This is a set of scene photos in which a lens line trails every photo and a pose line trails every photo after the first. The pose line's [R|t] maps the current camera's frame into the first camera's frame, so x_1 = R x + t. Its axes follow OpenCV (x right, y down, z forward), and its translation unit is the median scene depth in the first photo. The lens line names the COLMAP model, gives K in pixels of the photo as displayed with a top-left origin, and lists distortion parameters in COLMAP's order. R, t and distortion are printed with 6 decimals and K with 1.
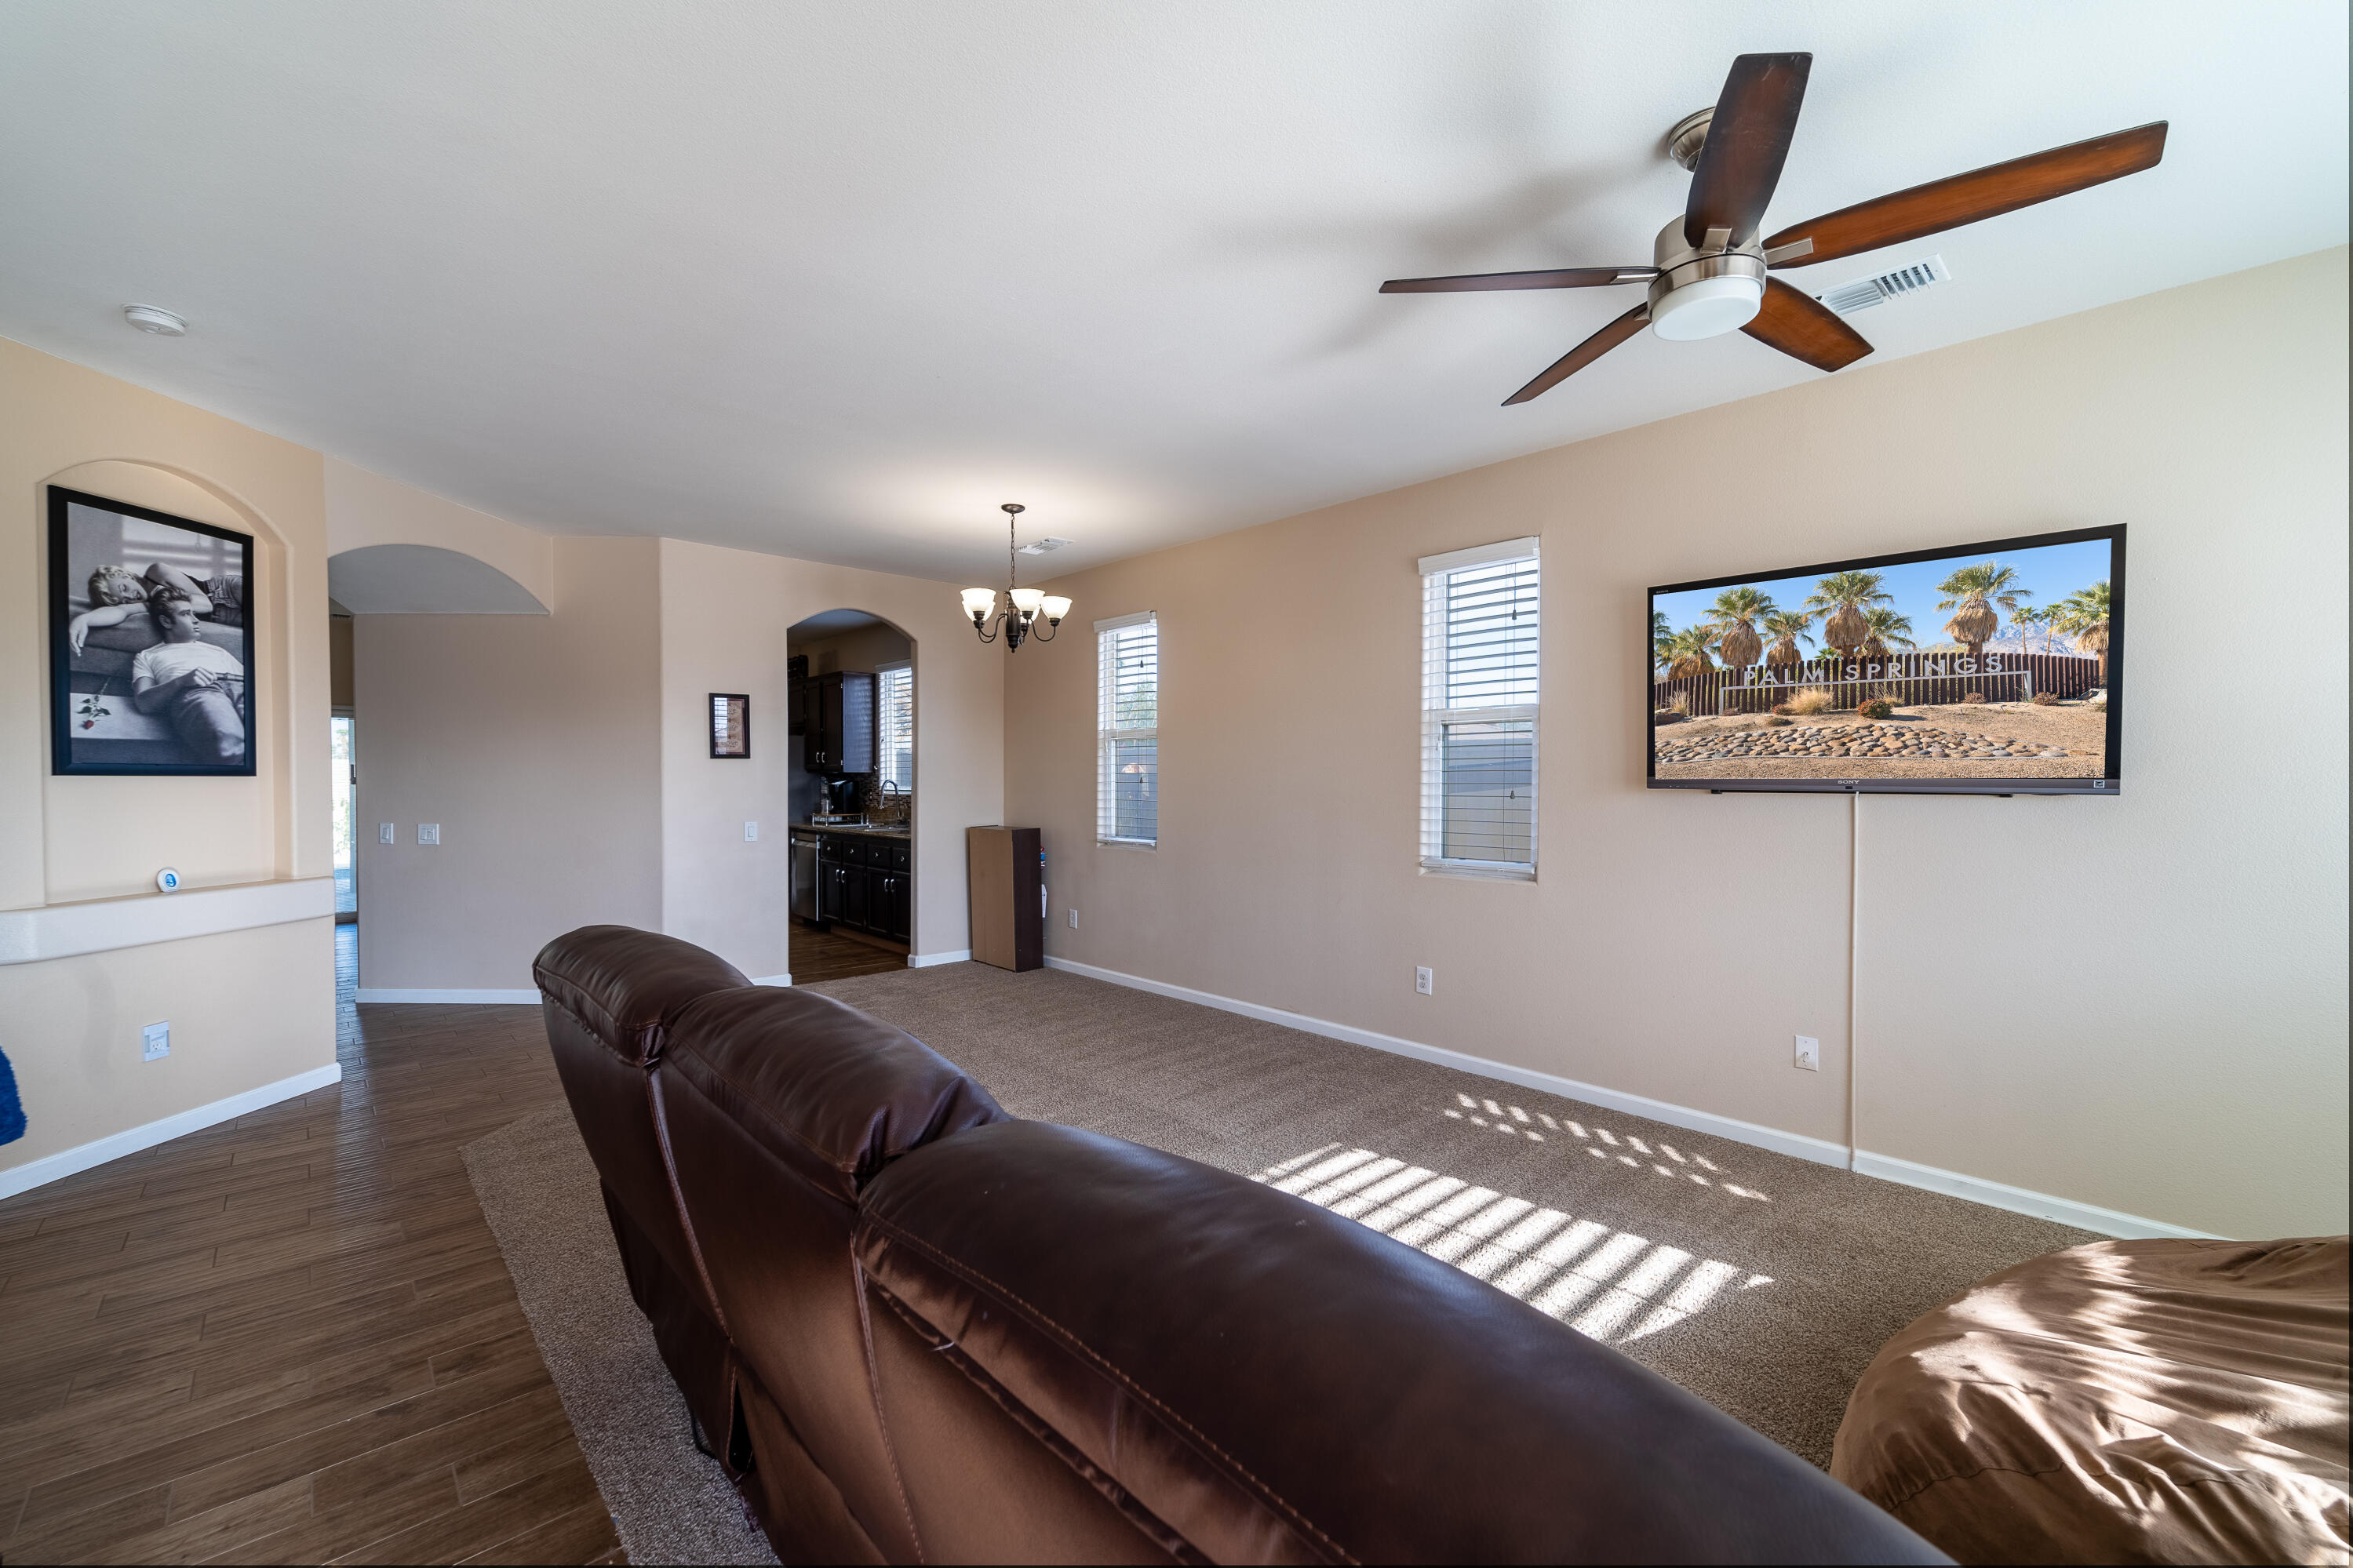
lens RADIAL K [[945.7, 0, 1171.3], [0, 945.7, 794.8], [0, 0, 1]] dist [0.002533, -0.002456]
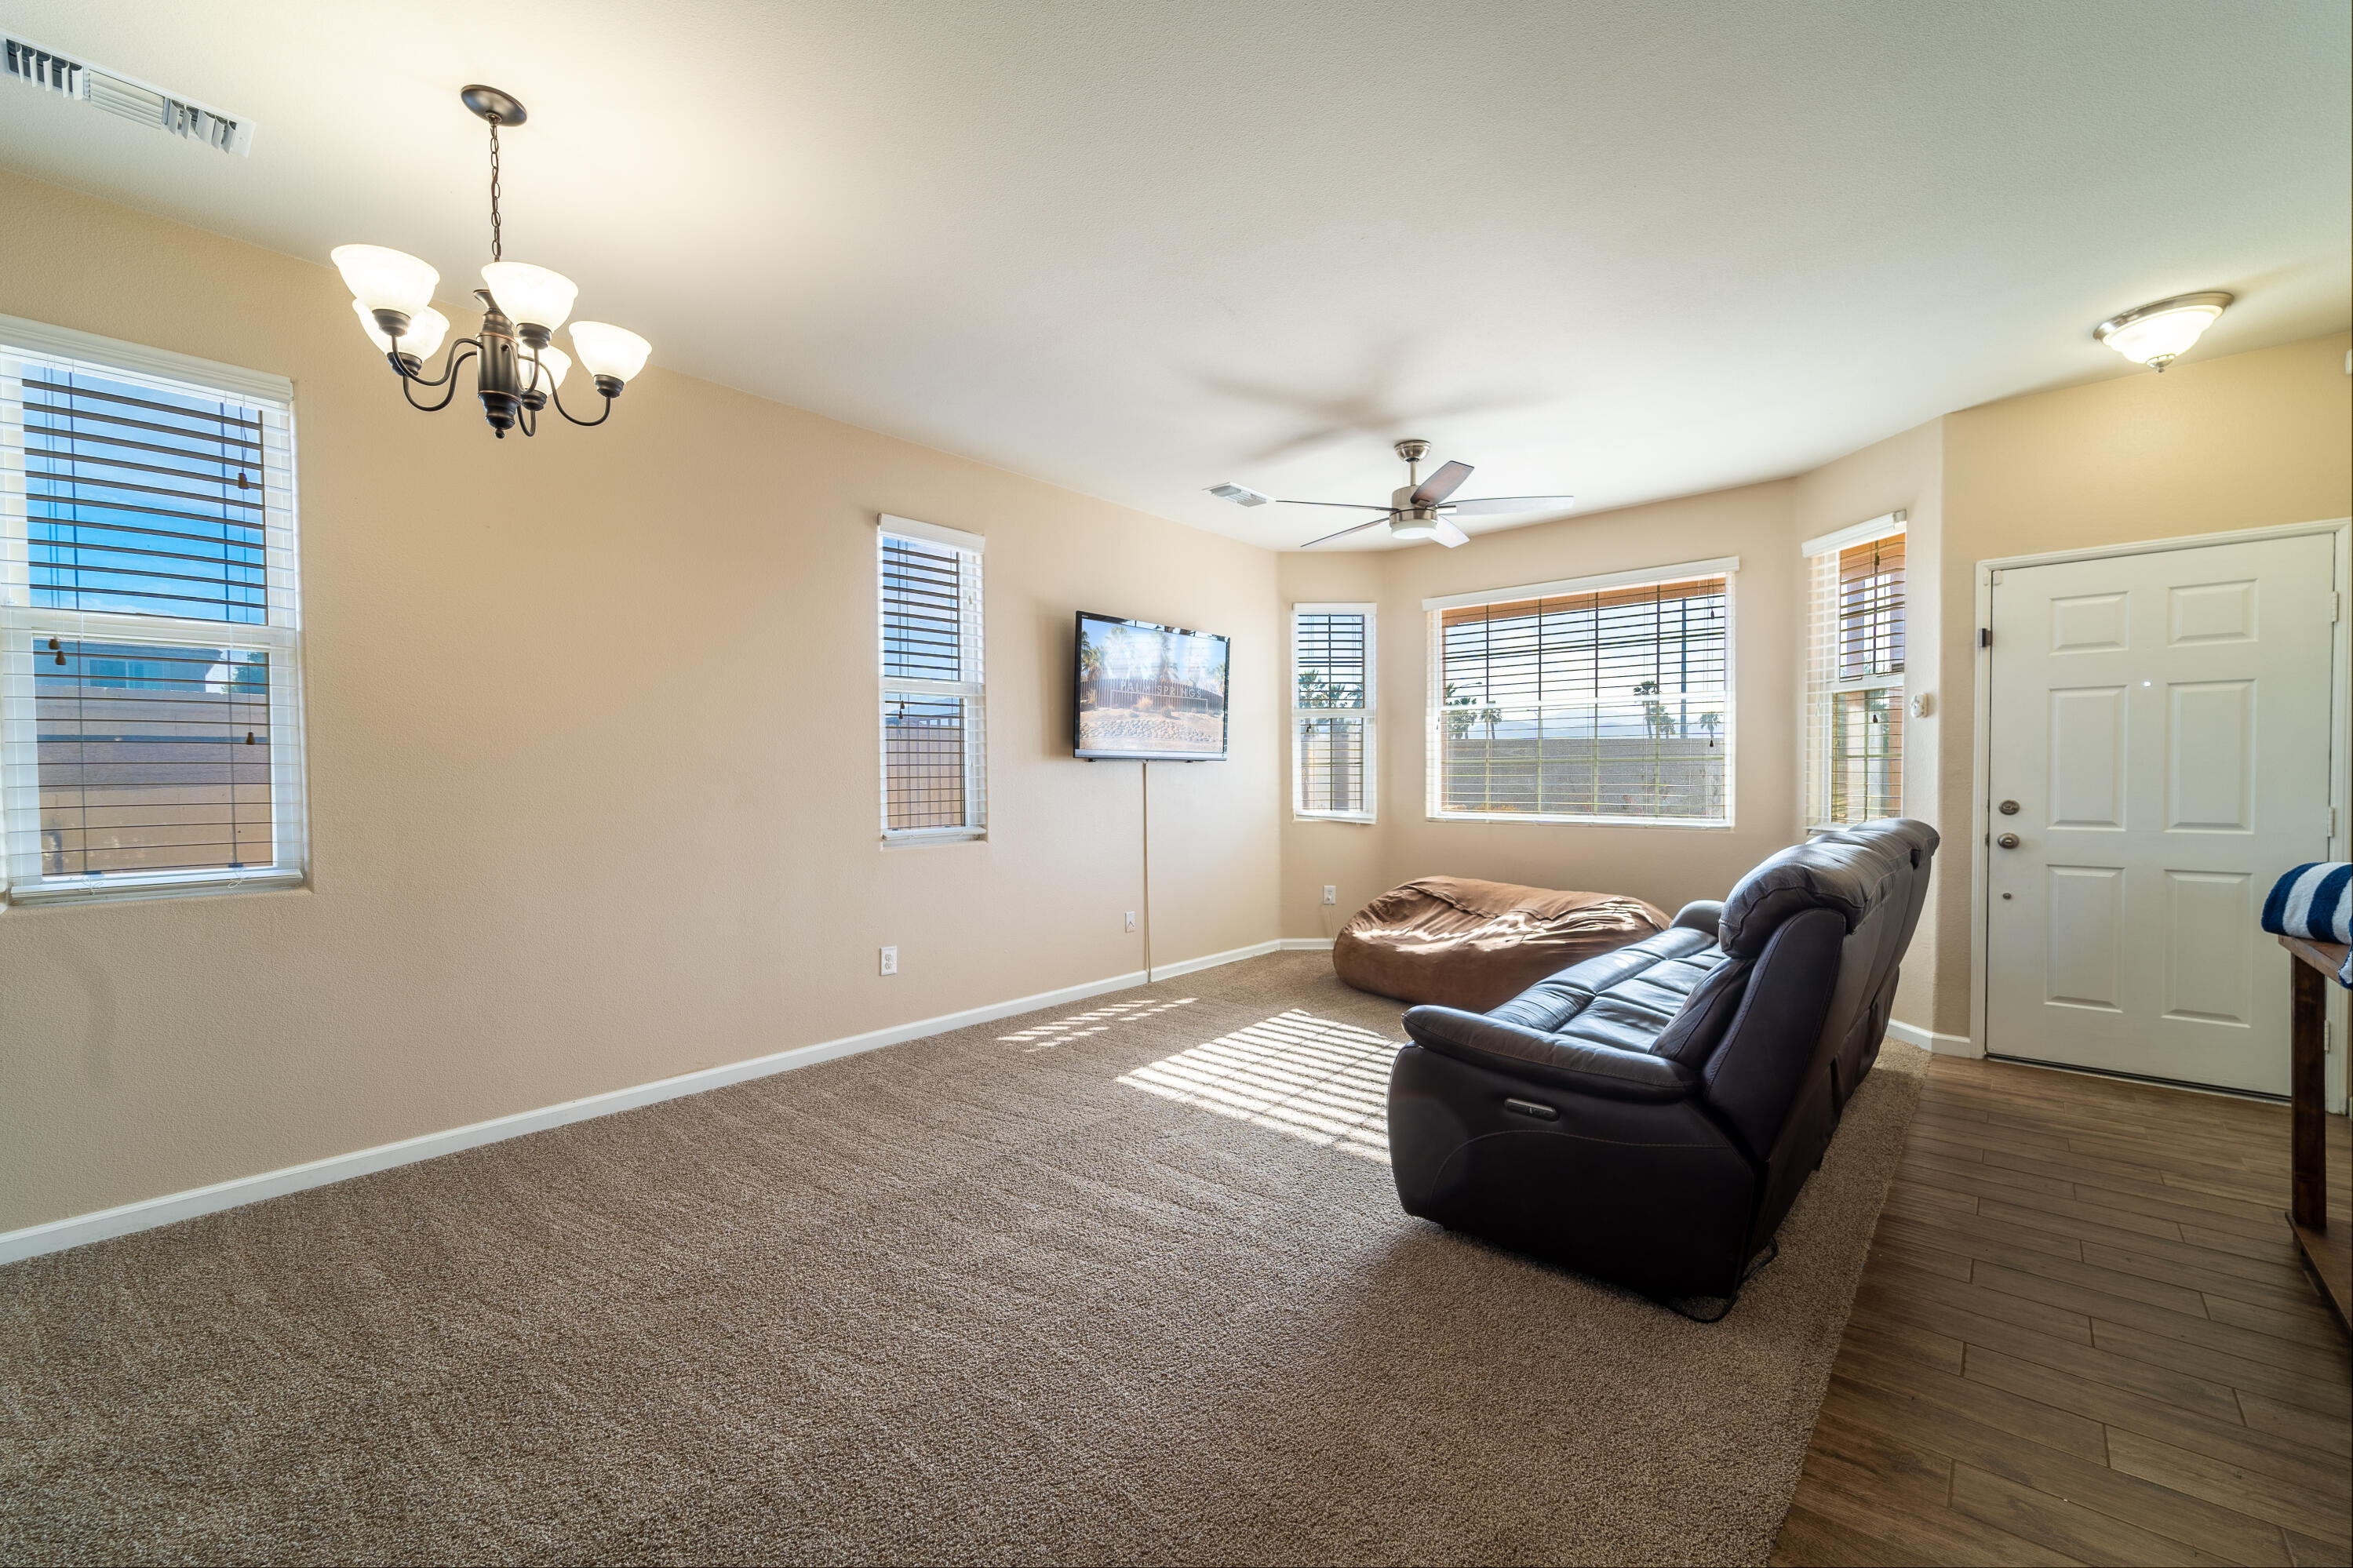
lens RADIAL K [[945.7, 0, 1171.3], [0, 945.7, 794.8], [0, 0, 1]] dist [0.002533, -0.002456]
pose [[-0.094880, -0.022008, 0.995245, -0.914370], [0.026071, 0.999358, 0.024585, 0.018731], [-0.995147, 0.028280, -0.094245, 1.047792]]
